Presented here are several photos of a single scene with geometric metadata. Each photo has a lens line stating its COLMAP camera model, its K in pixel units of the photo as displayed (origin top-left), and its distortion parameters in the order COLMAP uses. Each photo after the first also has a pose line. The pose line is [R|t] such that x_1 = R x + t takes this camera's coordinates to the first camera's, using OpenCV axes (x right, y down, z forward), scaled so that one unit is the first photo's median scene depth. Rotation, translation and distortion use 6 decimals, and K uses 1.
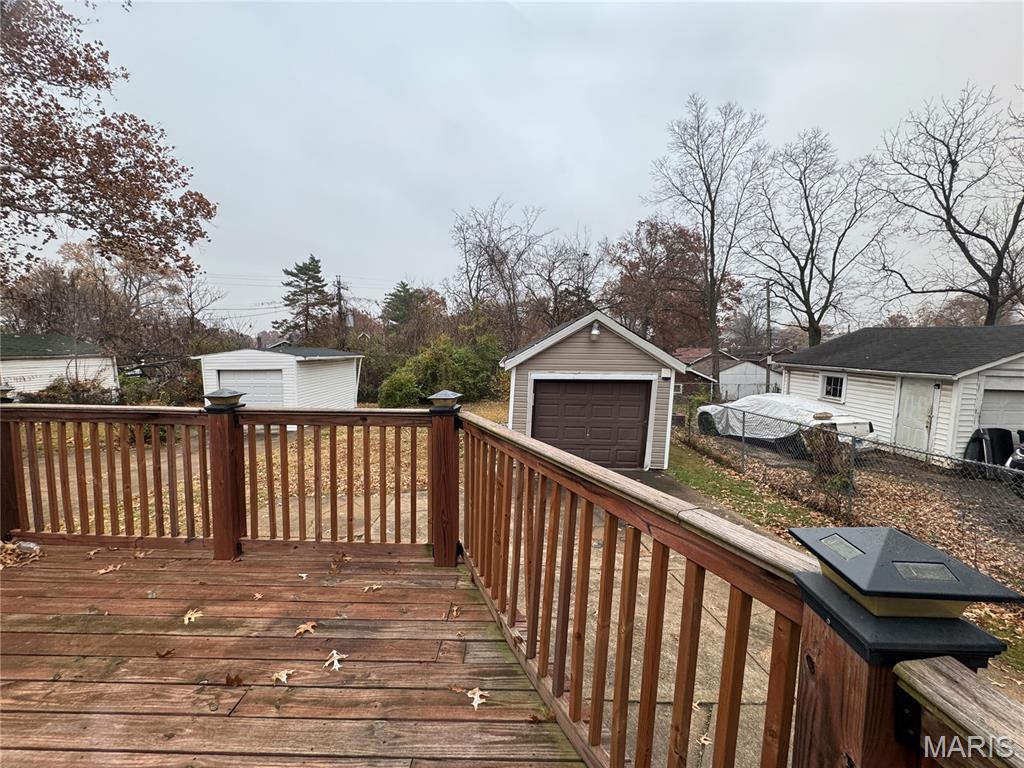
lens RADIAL K [[408.5, 0, 510.3], [0, 408.5, 385.3], [0, 0, 1]] dist [-0.001325, 0.000430]
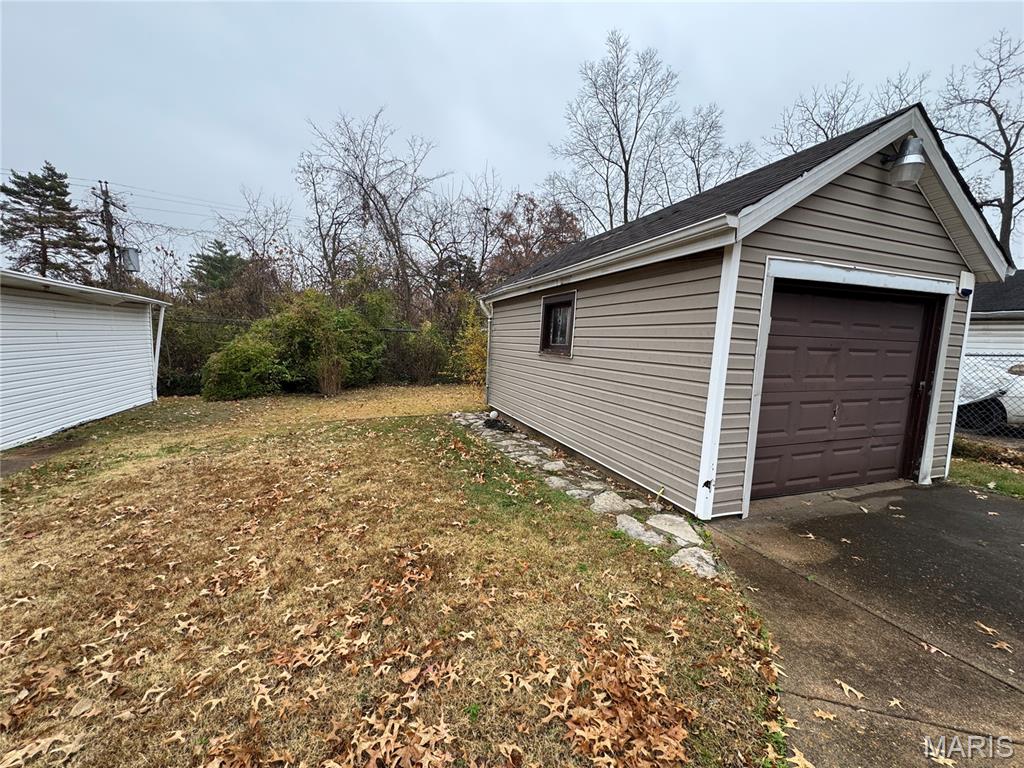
lens RADIAL K [[408.5, 0, 513.1], [0, 408.5, 382.9], [0, 0, 1]] dist [-0.001325, 0.000430]
pose [[0.930963, -0.031984, 0.363709, -0.081049], [0.025228, 0.999410, 0.023312, 0.017853], [-0.364240, -0.012527, 0.931221, 0.199301]]
